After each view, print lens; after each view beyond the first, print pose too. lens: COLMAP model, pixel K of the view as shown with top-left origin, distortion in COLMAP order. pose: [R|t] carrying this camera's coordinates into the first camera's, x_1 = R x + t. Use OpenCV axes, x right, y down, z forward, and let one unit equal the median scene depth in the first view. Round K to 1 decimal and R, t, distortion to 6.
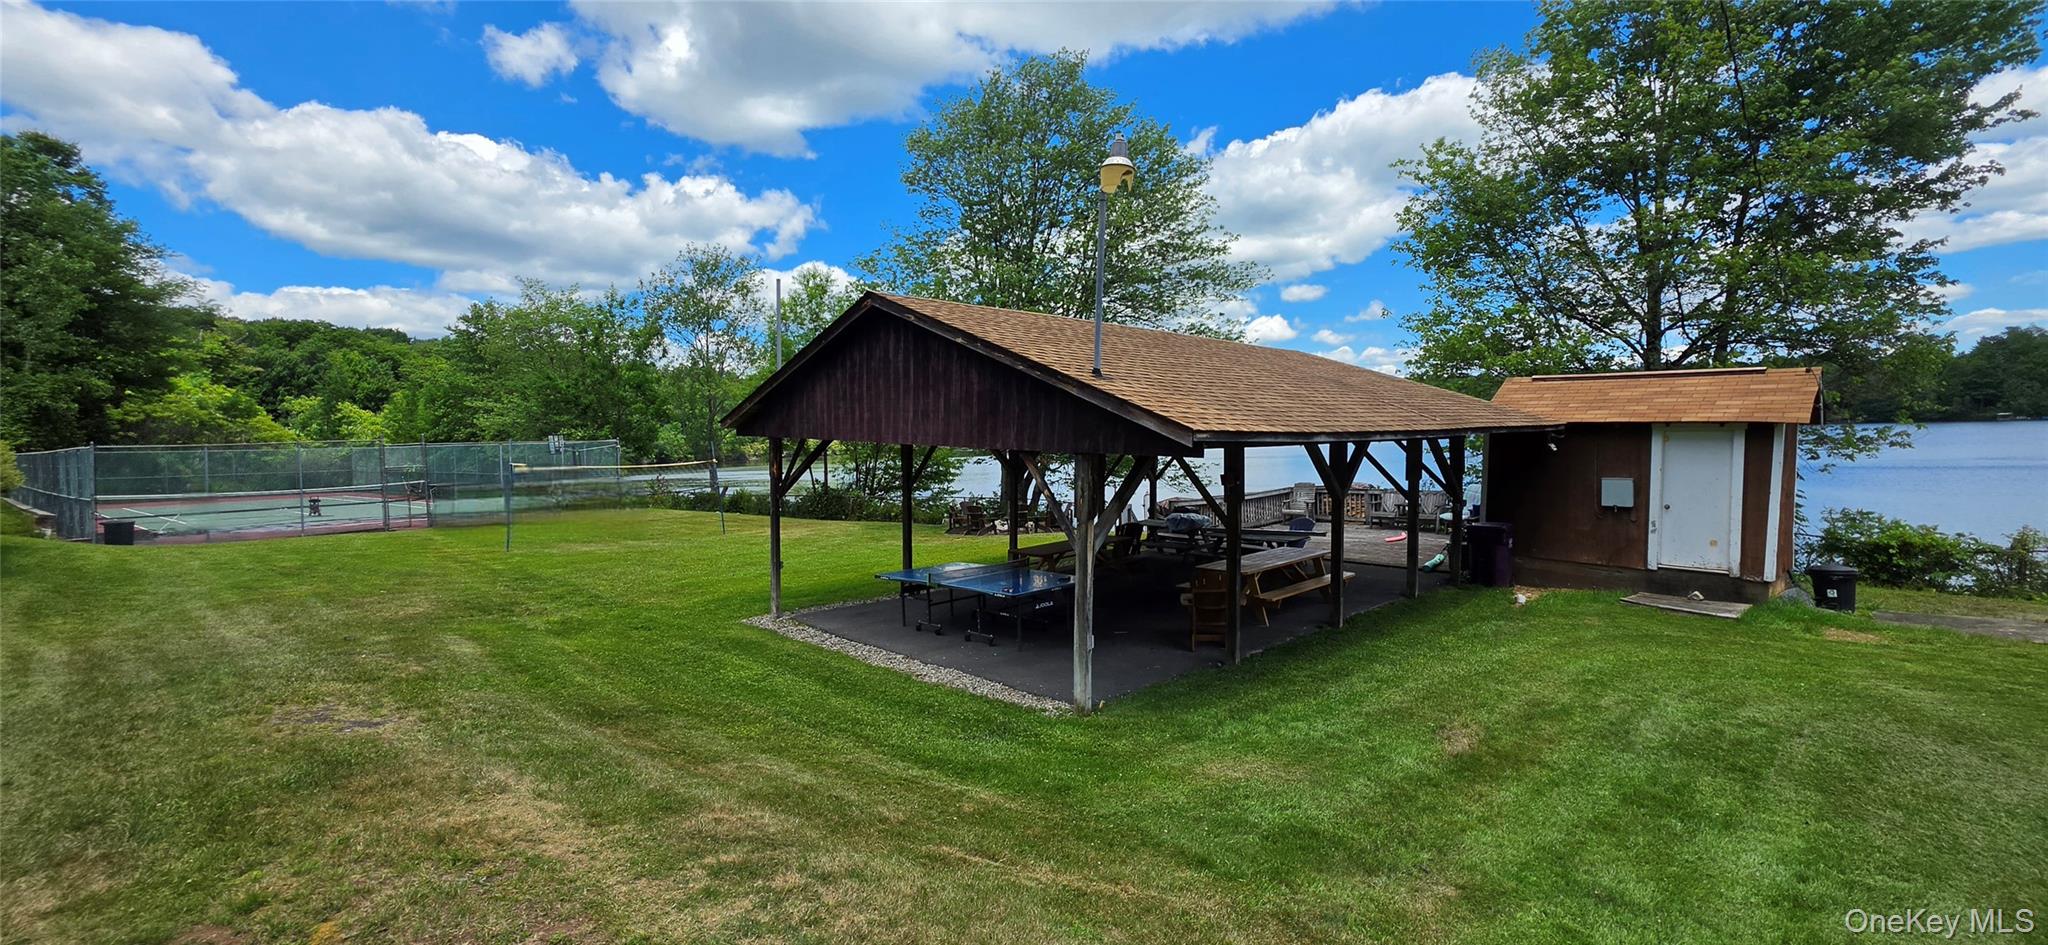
lens RADIAL K [[798.3, 0, 1024.0], [0, 798.3, 472.5], [0, 0, 1]] dist [-0.001978, -0.000203]
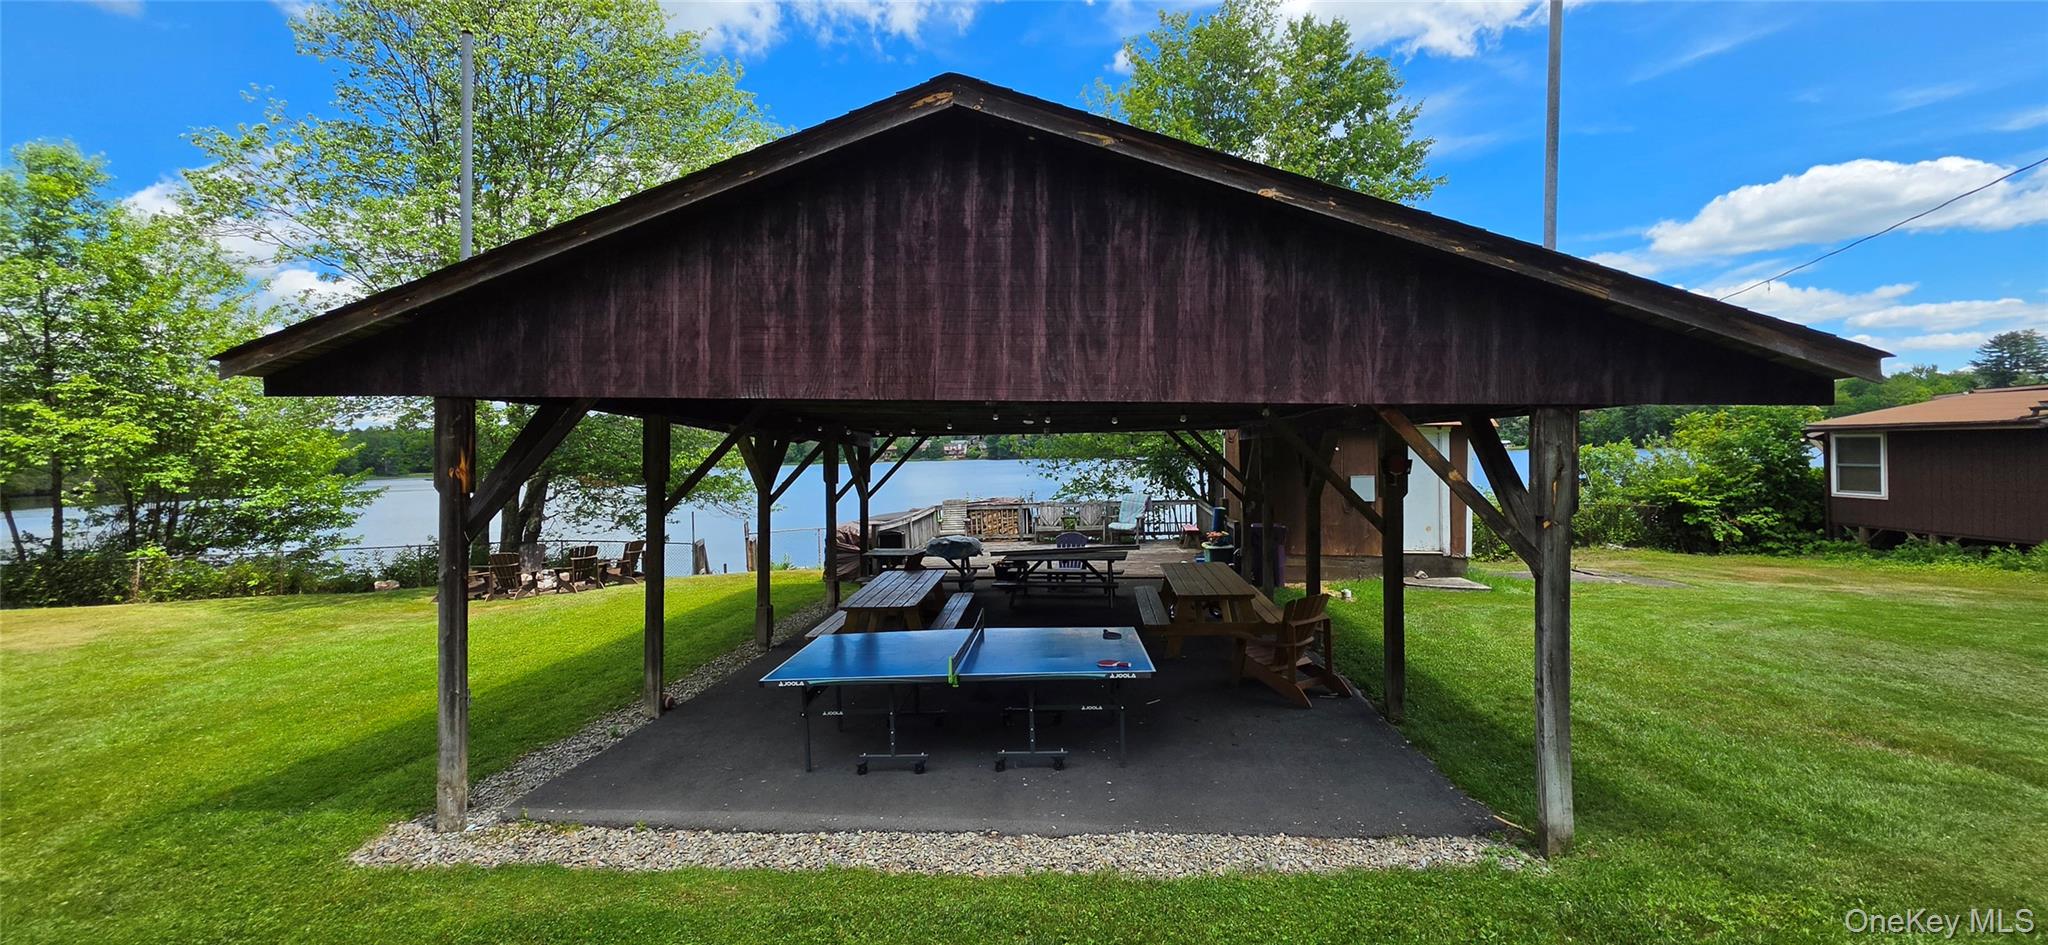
lens RADIAL K [[798.3, 0, 1024.0], [0, 798.3, 472.5], [0, 0, 1]] dist [-0.001978, -0.000203]
pose [[0.741301, -0.005197, 0.671153, -0.466481], [0.033110, 0.999036, -0.028836, 0.022371], [-0.670356, 0.043598, 0.740758, 0.618971]]
